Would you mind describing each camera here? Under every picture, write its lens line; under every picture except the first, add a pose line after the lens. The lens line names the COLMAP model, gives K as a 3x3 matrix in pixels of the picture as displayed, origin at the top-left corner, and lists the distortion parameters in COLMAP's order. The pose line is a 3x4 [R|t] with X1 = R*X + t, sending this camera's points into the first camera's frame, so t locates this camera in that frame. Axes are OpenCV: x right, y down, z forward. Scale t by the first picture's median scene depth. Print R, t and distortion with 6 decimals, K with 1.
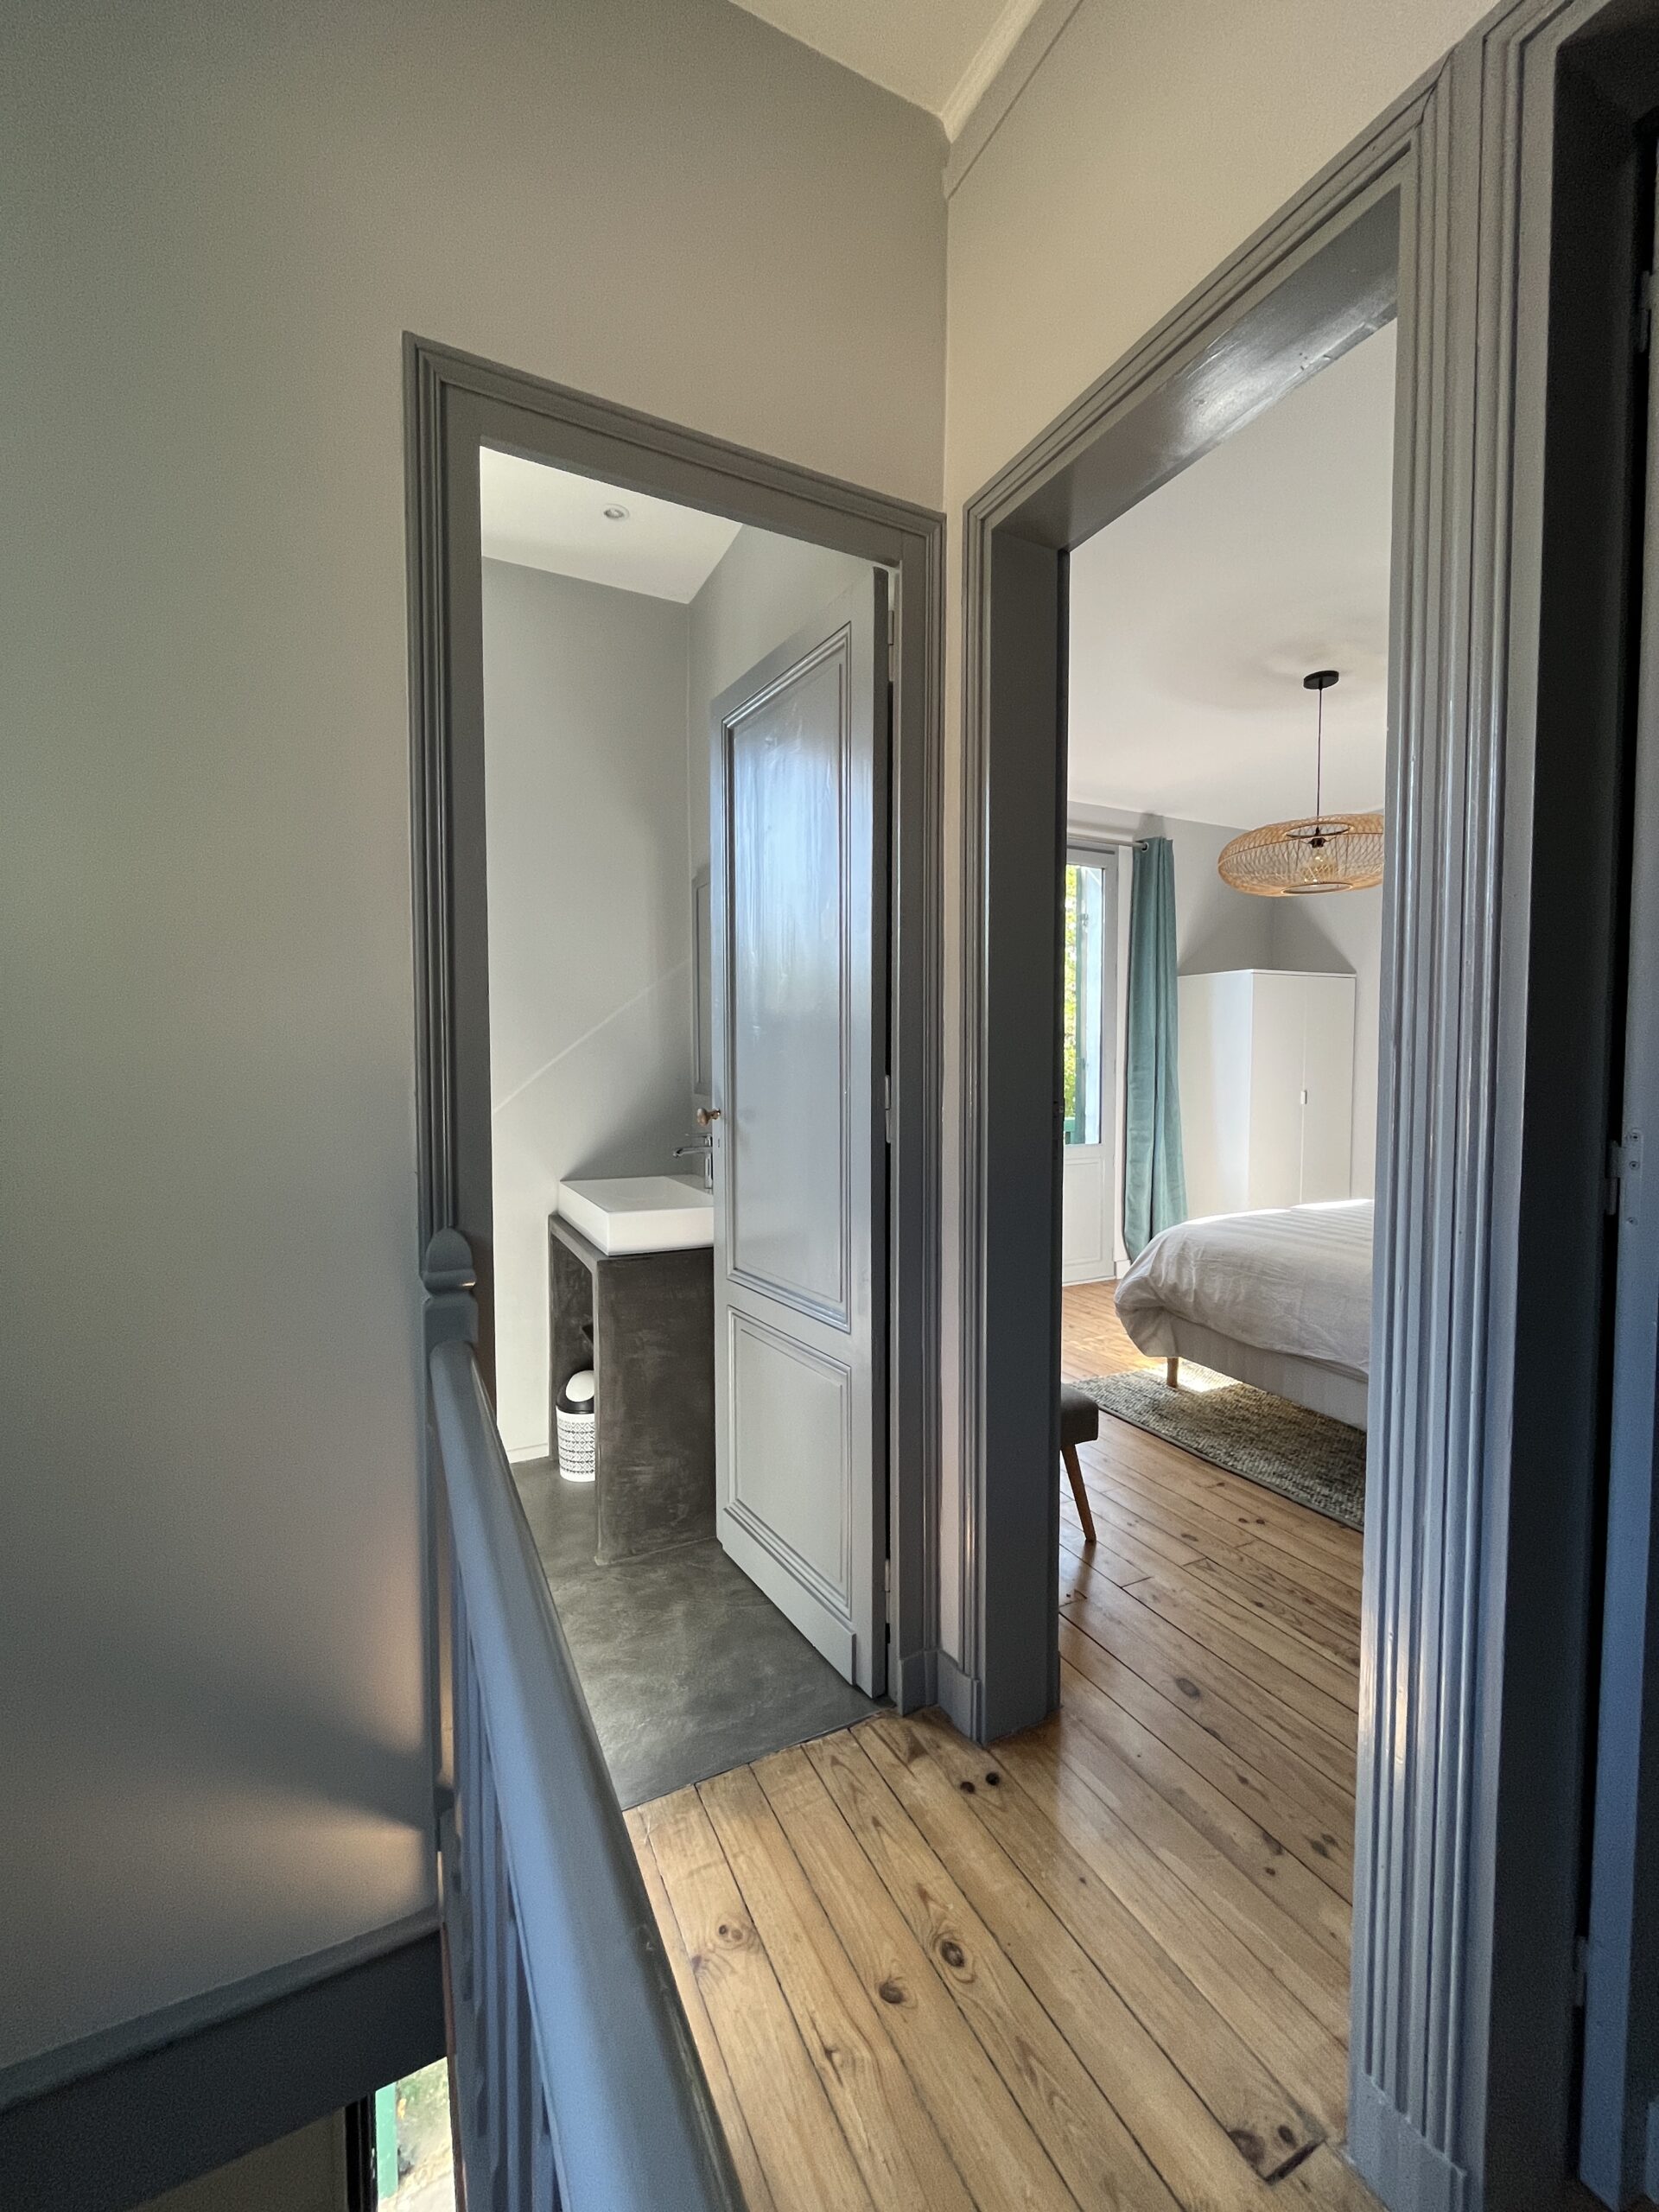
lens RADIAL K [[909.6, 0, 832.8], [0, 909.6, 1106.8], [0, 0, 1]] dist [-0.002575, 0.000380]
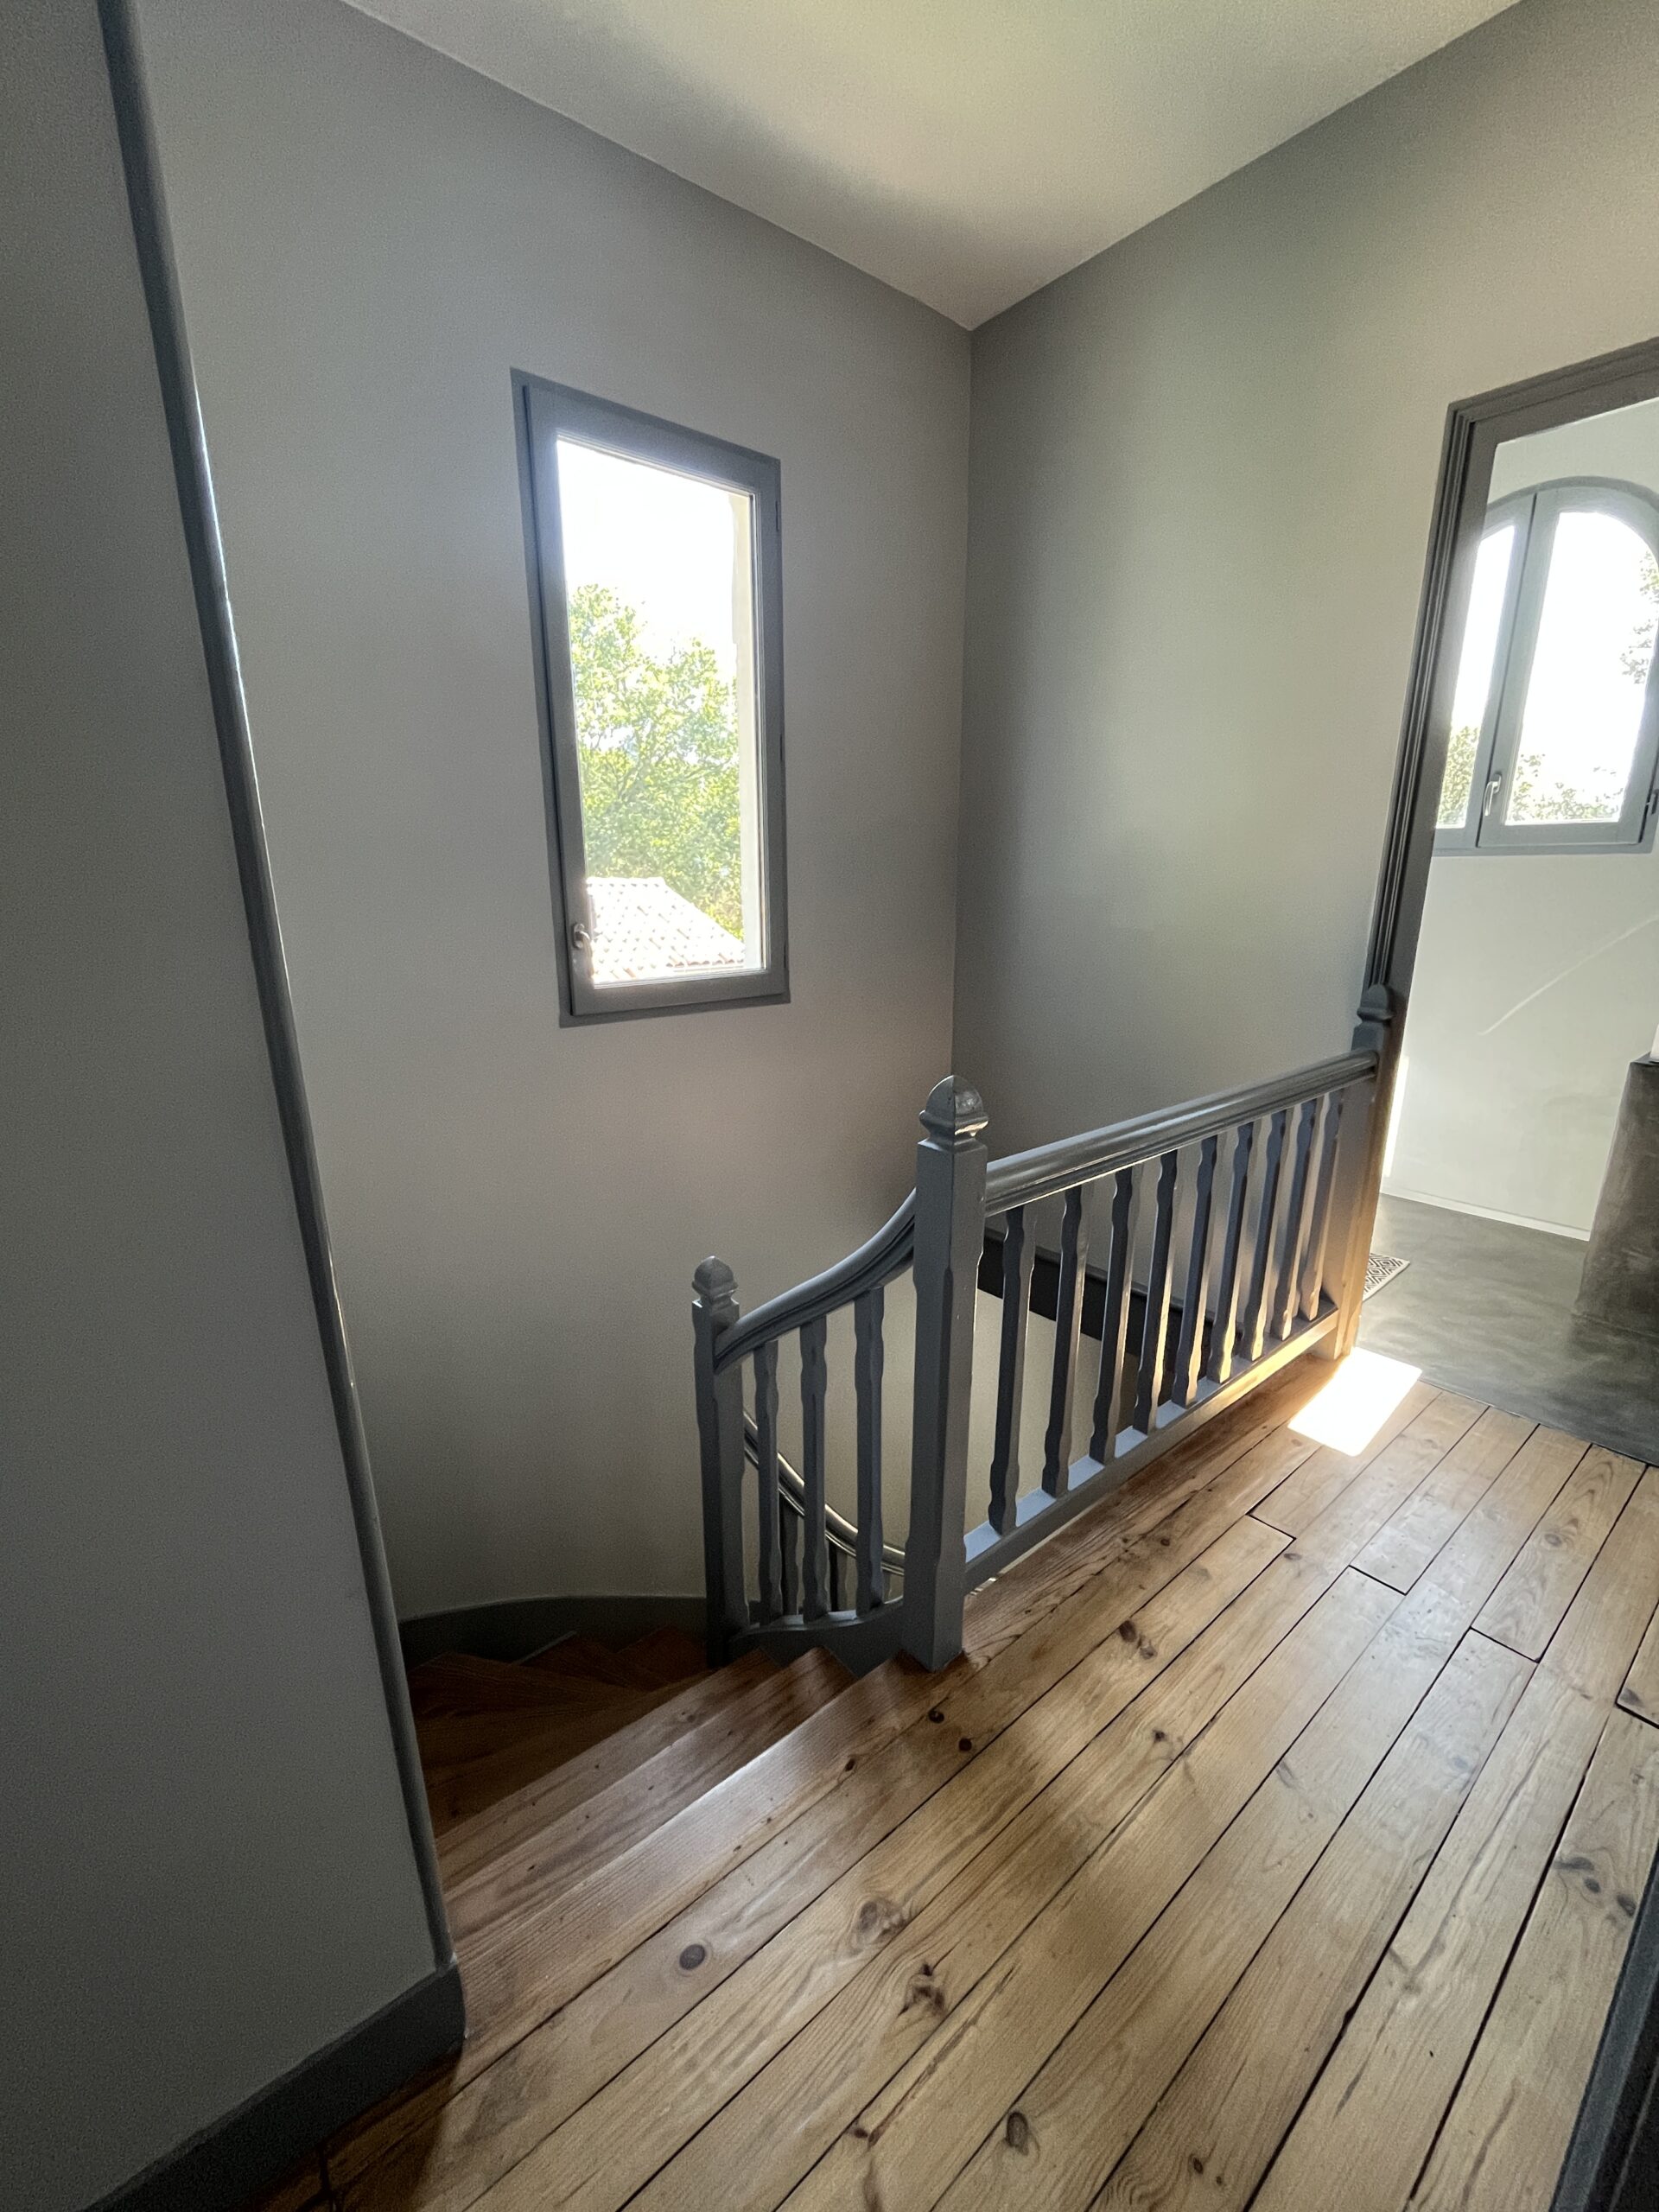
lens RADIAL K [[909.6, 0, 822.7], [0, 909.6, 1103.9], [0, 0, 1]] dist [-0.002575, 0.000380]
pose [[0.221210, 0.243804, -0.944259, 0.716449], [-0.045028, 0.969767, 0.239841, -0.005646], [0.974186, -0.010537, 0.225500, -0.282451]]
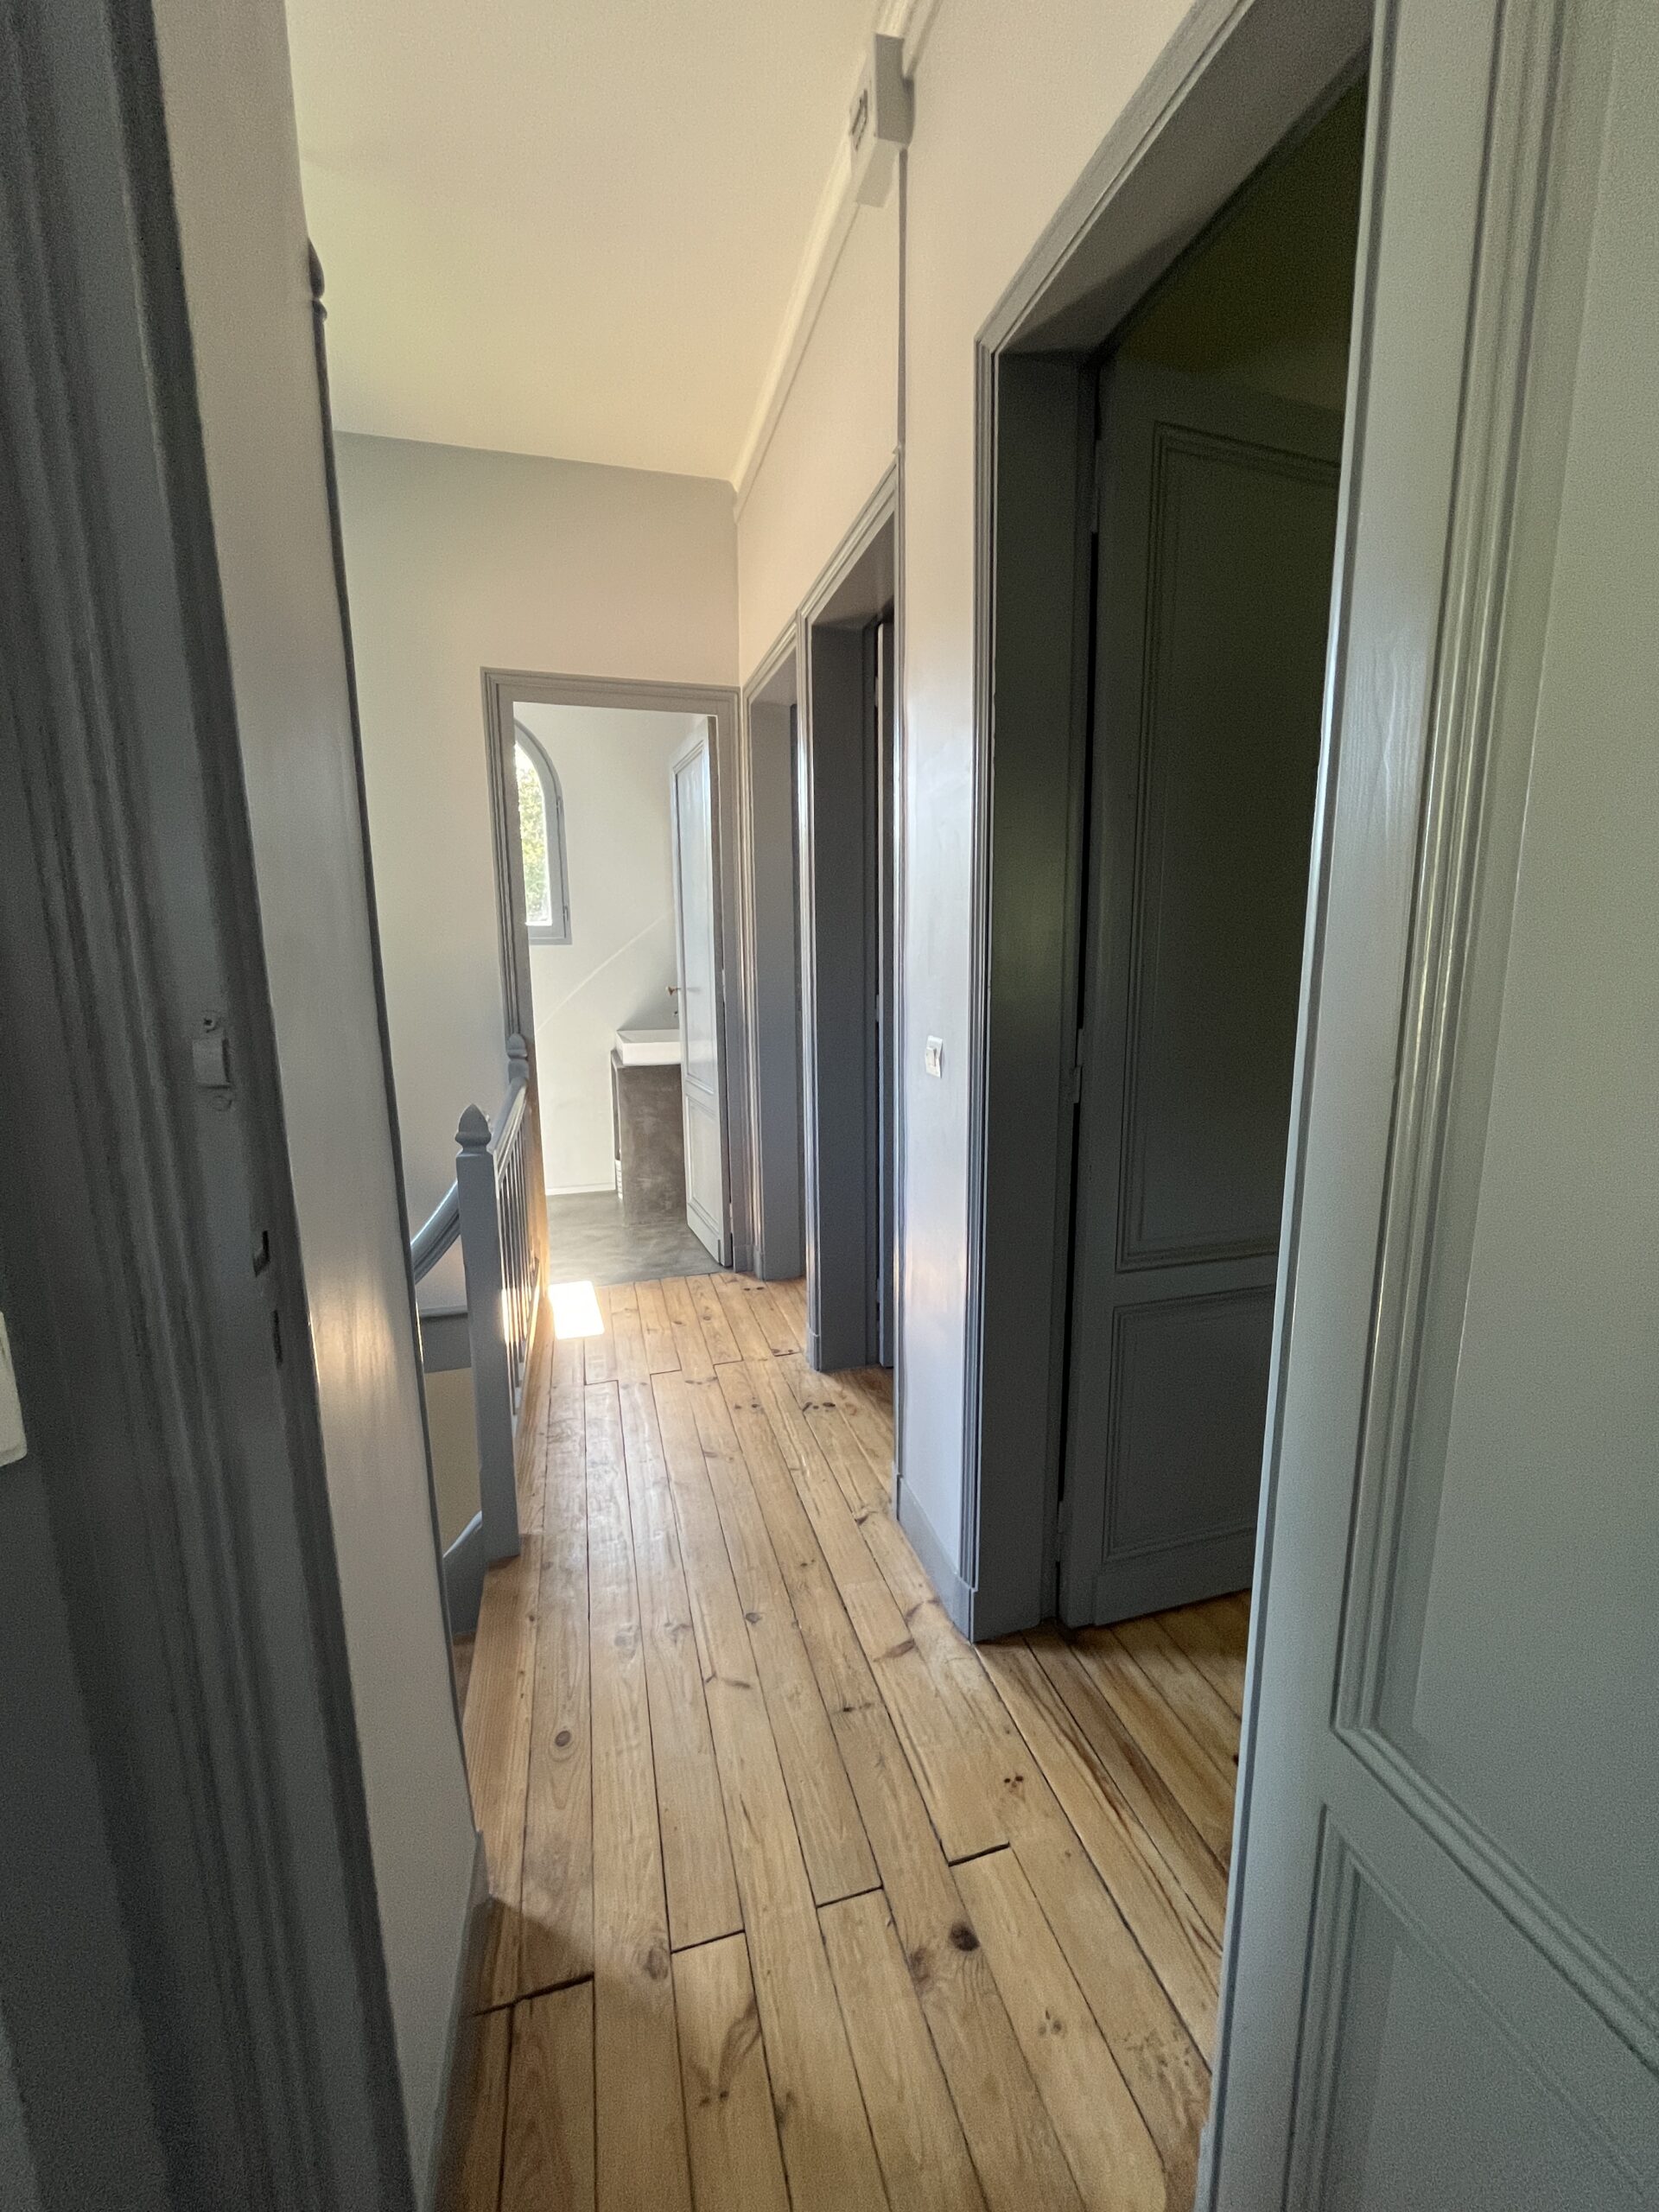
lens RADIAL K [[909.6, 0, 831.8], [0, 909.6, 1114.2], [0, 0, 1]] dist [-0.002575, 0.000380]
pose [[0.981980, 0.025549, -0.187250, 0.646561], [-0.000985, 0.991498, 0.130115, 0.020589], [0.188982, -0.127586, 0.973657, -0.929380]]
